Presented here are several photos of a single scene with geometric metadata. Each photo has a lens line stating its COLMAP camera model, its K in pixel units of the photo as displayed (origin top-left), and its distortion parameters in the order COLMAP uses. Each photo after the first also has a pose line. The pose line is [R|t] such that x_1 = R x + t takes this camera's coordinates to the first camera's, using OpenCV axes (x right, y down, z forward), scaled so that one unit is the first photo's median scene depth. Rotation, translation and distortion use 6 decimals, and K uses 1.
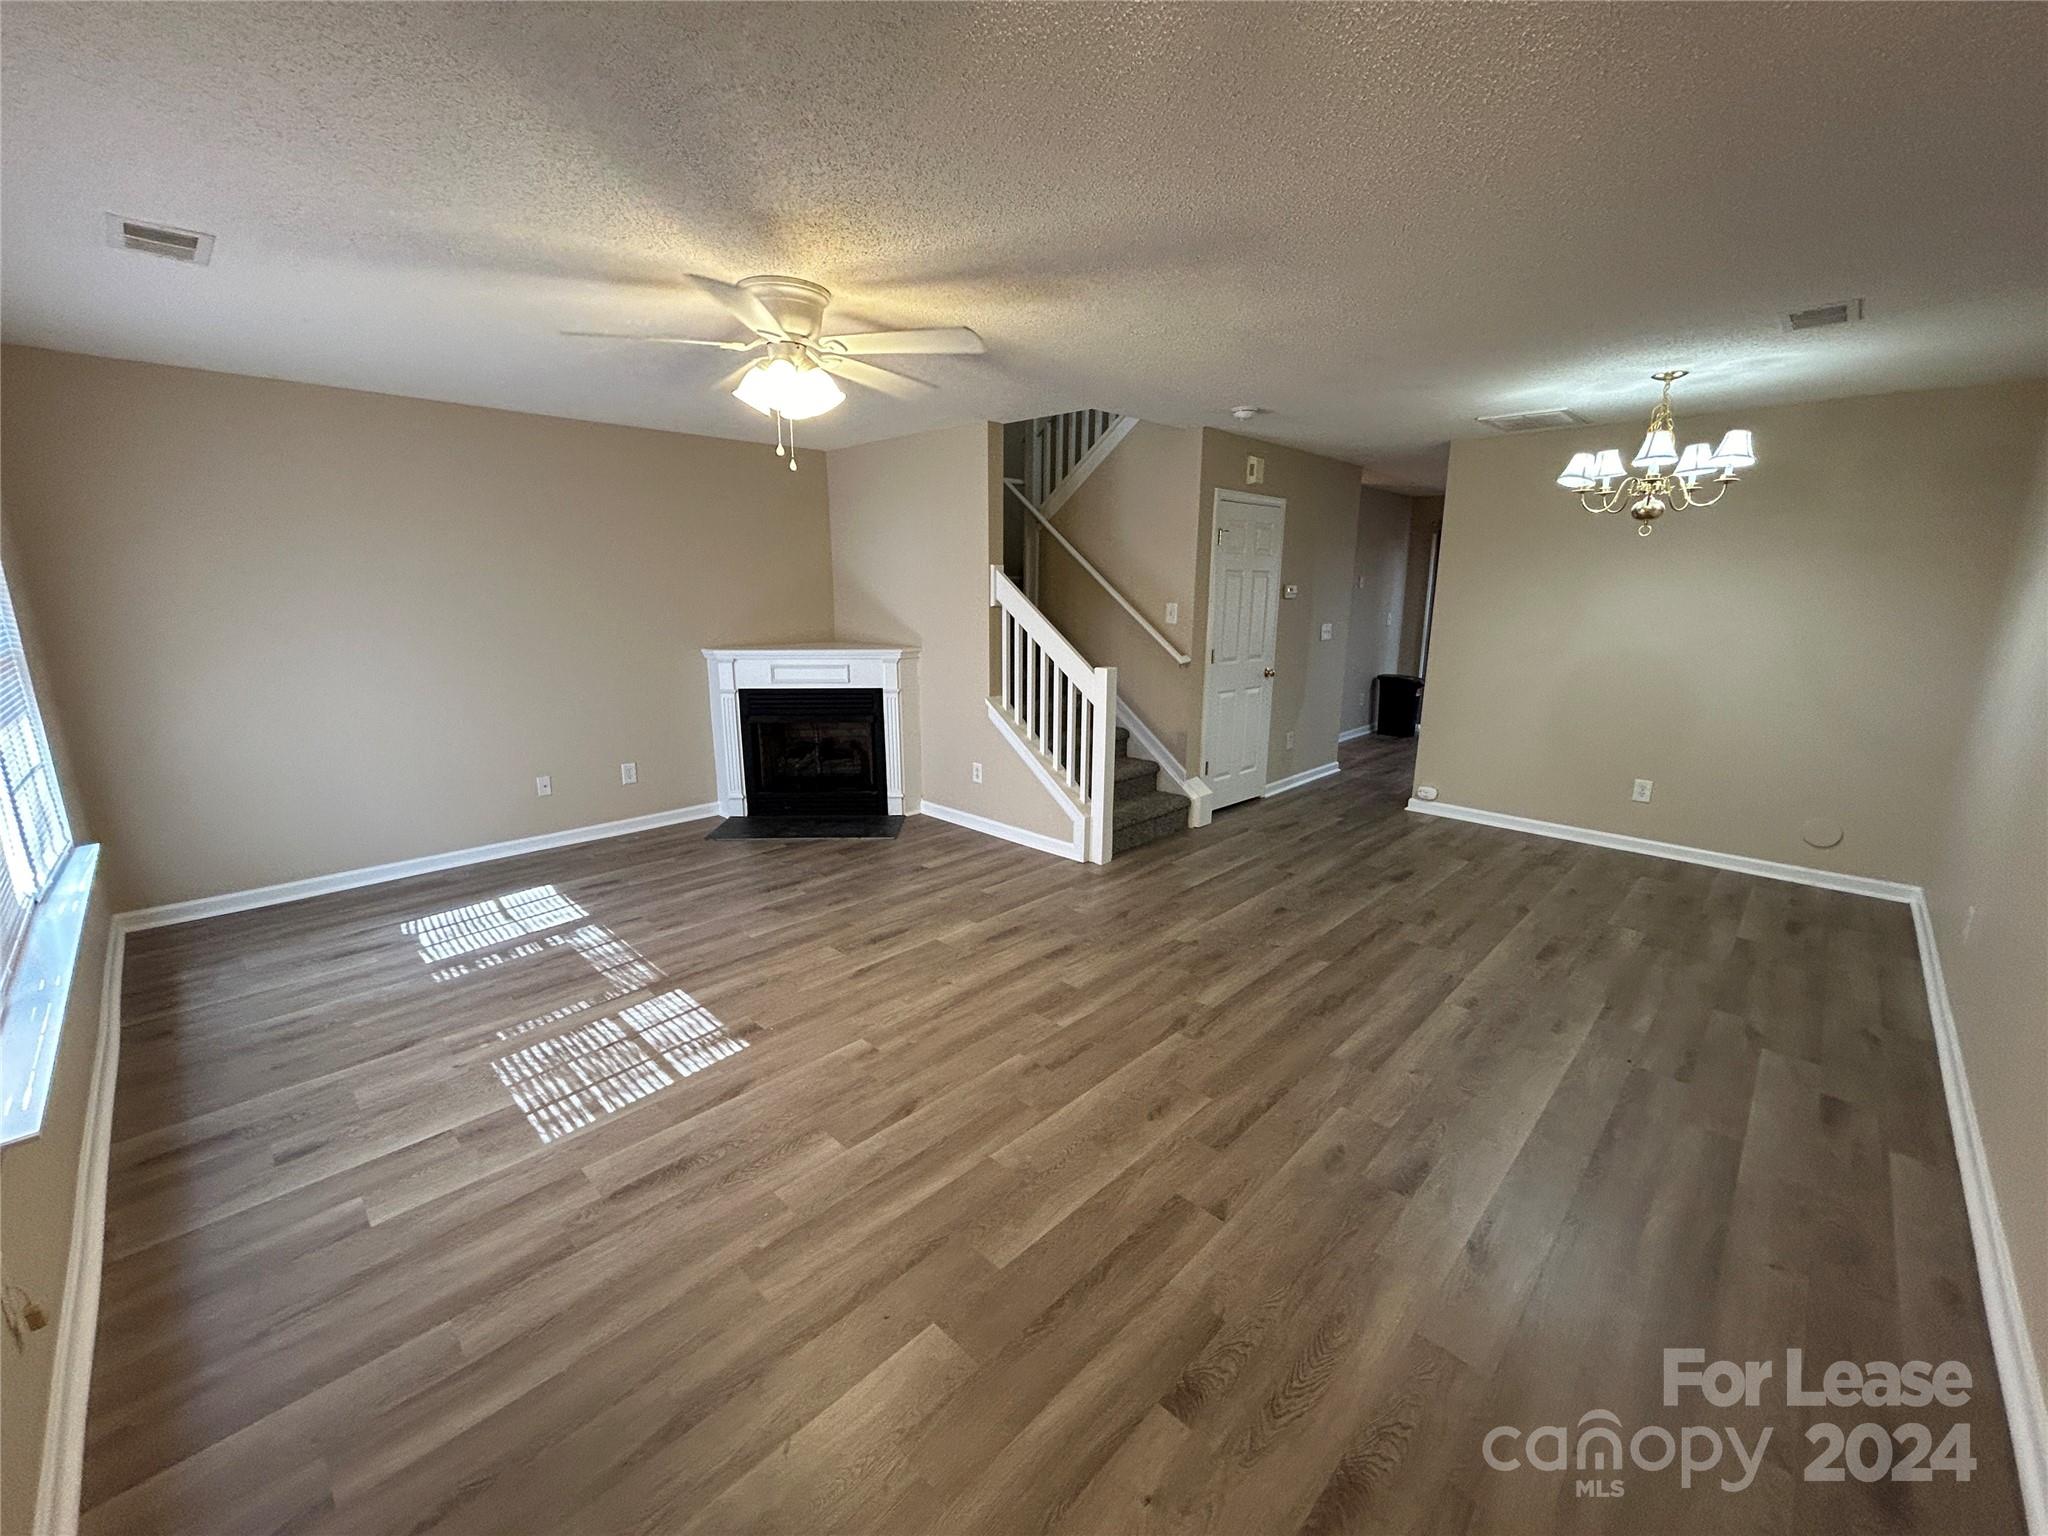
lens RADIAL K [[828.4, 0, 1022.4], [0, 828.4, 767.2], [0, 0, 1]] dist [-0.002952, 0.001254]
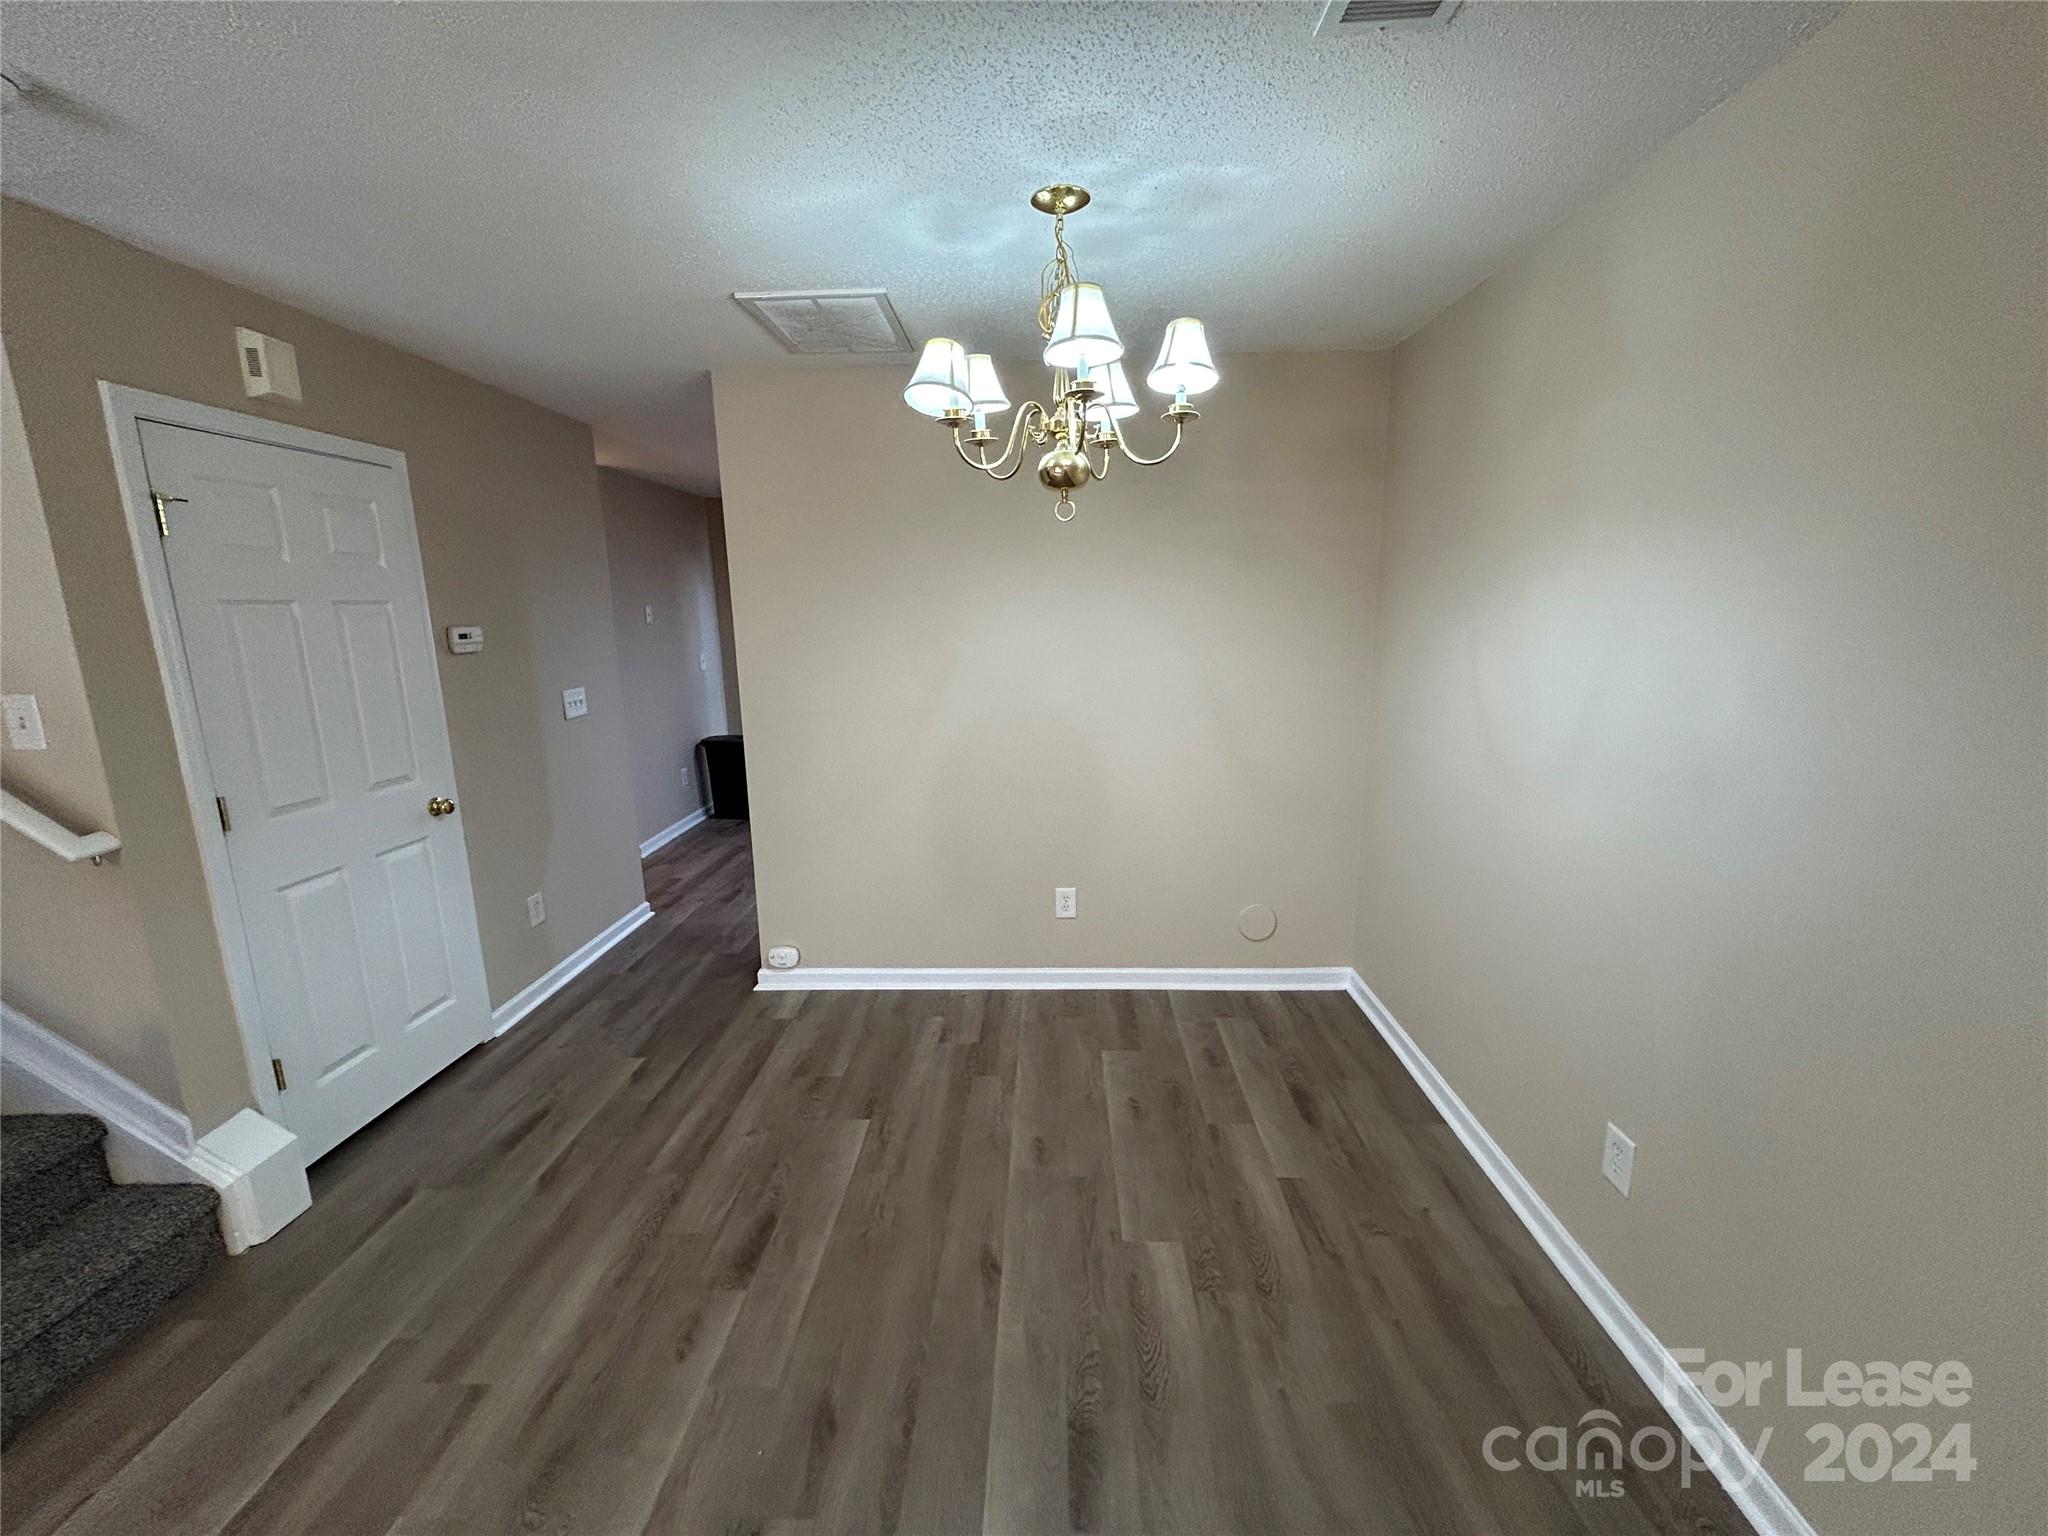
lens RADIAL K [[828.4, 0, 1024.8], [0, 828.4, 767.6], [0, 0, 1]] dist [-0.002952, 0.001254]
pose [[0.737842, -0.150466, 0.657989, 0.330108], [0.169835, 0.984859, 0.034767, -0.134051], [-0.653258, 0.086097, 0.752224, 0.570765]]
